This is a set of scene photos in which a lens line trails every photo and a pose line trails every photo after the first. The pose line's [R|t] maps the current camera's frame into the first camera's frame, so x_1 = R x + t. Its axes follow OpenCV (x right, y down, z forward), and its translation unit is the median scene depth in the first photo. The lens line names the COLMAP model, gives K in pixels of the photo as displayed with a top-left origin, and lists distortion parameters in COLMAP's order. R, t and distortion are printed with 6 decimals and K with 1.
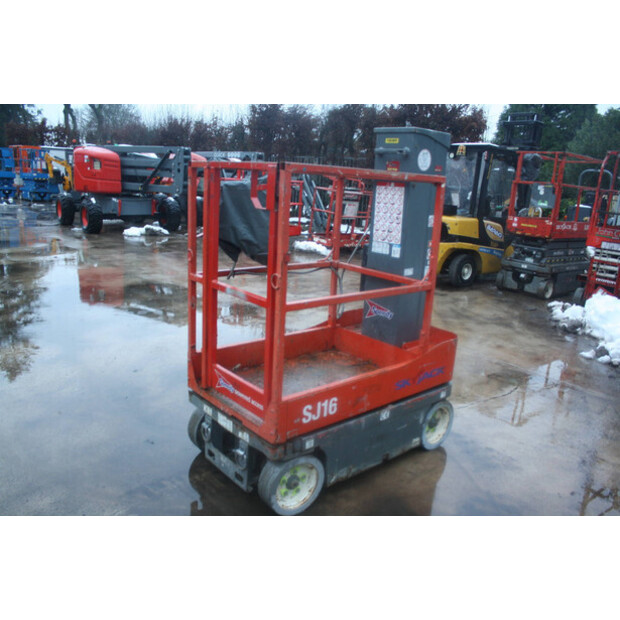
lens RADIAL K [[523.1, 0, 307.8], [0, 523.1, 313.3], [0, 0, 1]] dist [-0.163351, 0.145894]
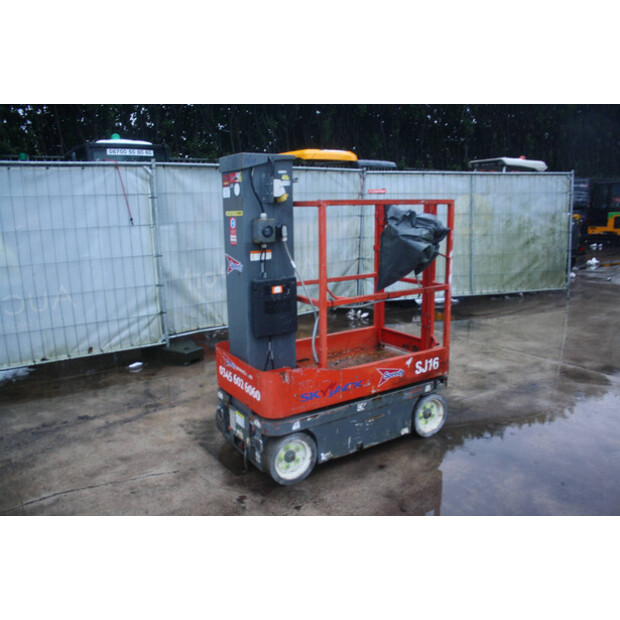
lens RADIAL K [[523.1, 0, 307.8], [0, 523.1, 313.3], [0, 0, 1]] dist [-0.163351, 0.145894]
pose [[-0.989051, -0.067787, 0.131081, -0.045070], [-0.000848, 0.890851, 0.454296, -0.544212], [-0.147569, 0.449211, -0.881154, 2.017623]]
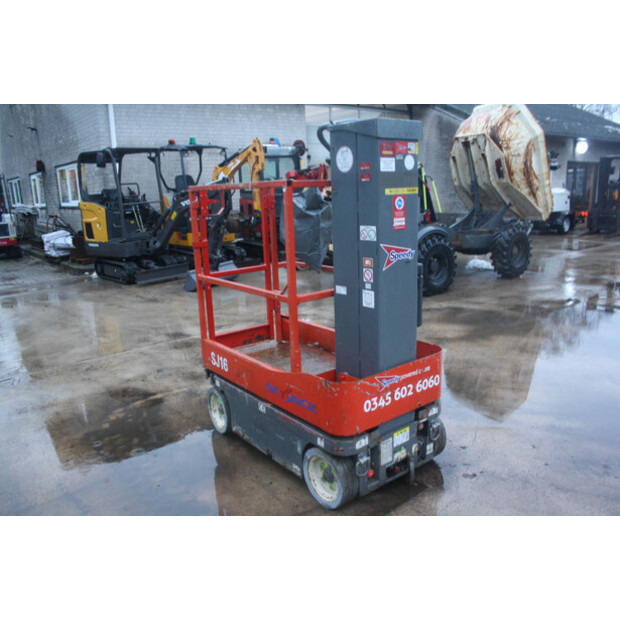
lens RADIAL K [[523.1, 0, 307.8], [0, 523.1, 313.3], [0, 0, 1]] dist [-0.163351, 0.145894]
pose [[-0.046556, 0.182402, -0.982121, 1.082518], [-0.223595, 0.956337, 0.188212, -0.198205], [0.973570, 0.228360, -0.003739, 0.978412]]
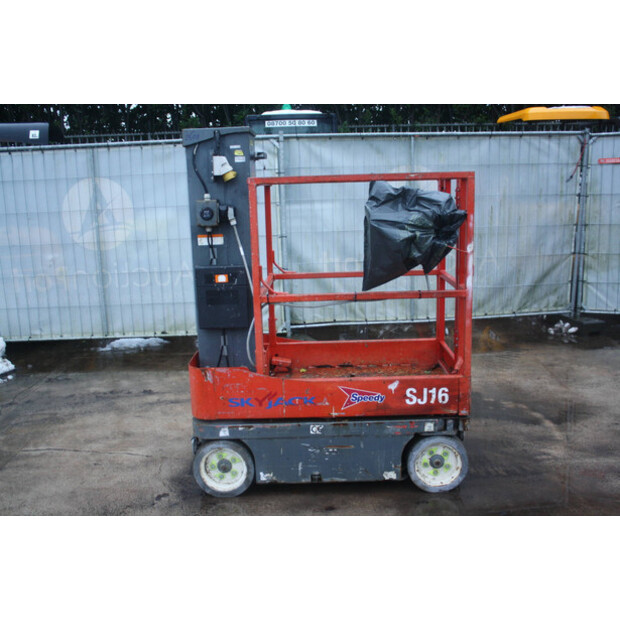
lens RADIAL K [[619.7, 0, 310.0], [0, 619.7, 310.0], [0, 0, 1]] dist [-0.133979, 0.140049]
pose [[-0.746784, -0.163137, 0.644748, -0.662114], [0.159410, 0.897282, 0.411671, -0.495893], [-0.645680, 0.410209, -0.644070, 1.735486]]
